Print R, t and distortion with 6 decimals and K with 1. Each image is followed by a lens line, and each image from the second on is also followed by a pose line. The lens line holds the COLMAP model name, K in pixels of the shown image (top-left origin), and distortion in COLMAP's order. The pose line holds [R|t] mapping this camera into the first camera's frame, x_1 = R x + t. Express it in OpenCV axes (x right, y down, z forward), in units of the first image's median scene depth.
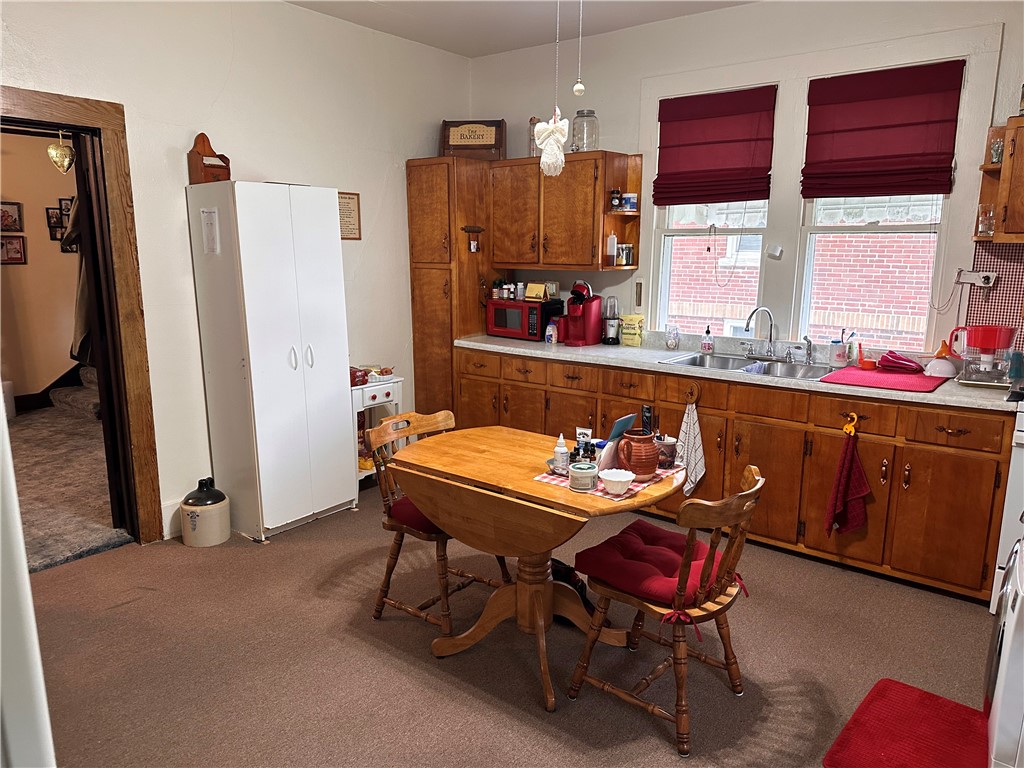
lens RADIAL K [[710.0, 0, 513.1], [0, 710.0, 391.0], [0, 0, 1]] dist [0.031556, -0.010943]
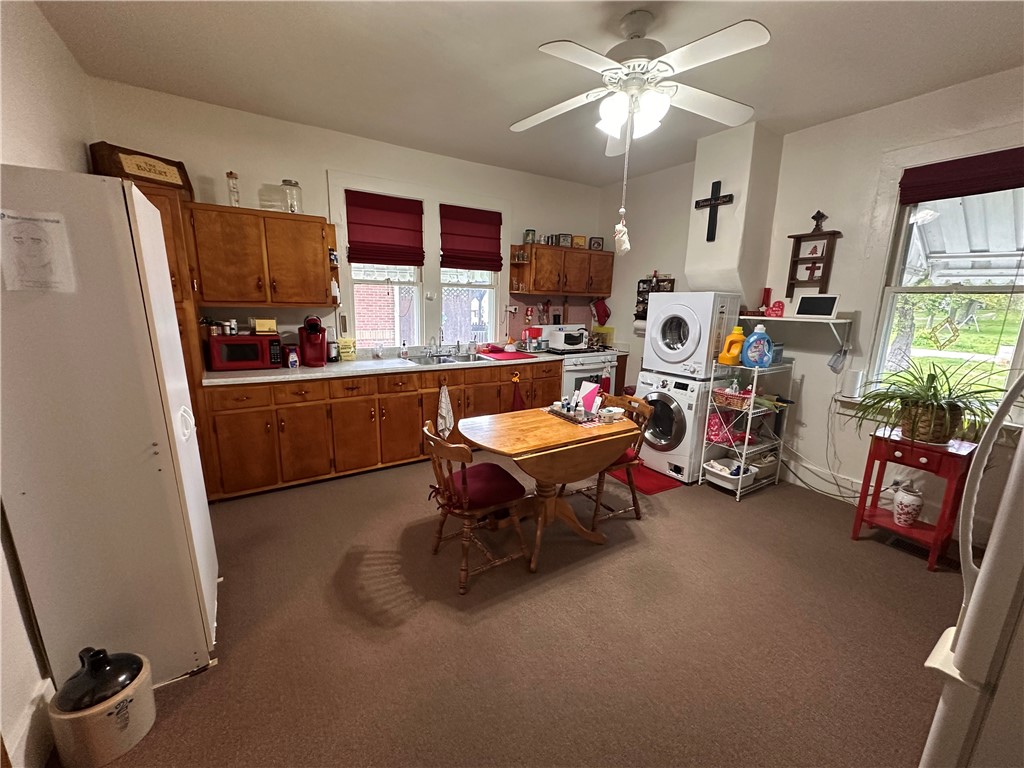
lens RADIAL K [[410.2, 0, 511.9], [0, 410.2, 379.2], [0, 0, 1]] dist [-0.005370, -0.000373]
pose [[0.332920, -0.177171, 0.926161, -0.500776], [0.164175, 0.978080, 0.128089, -0.080573], [-0.928553, 0.109409, 0.354709, 0.426977]]
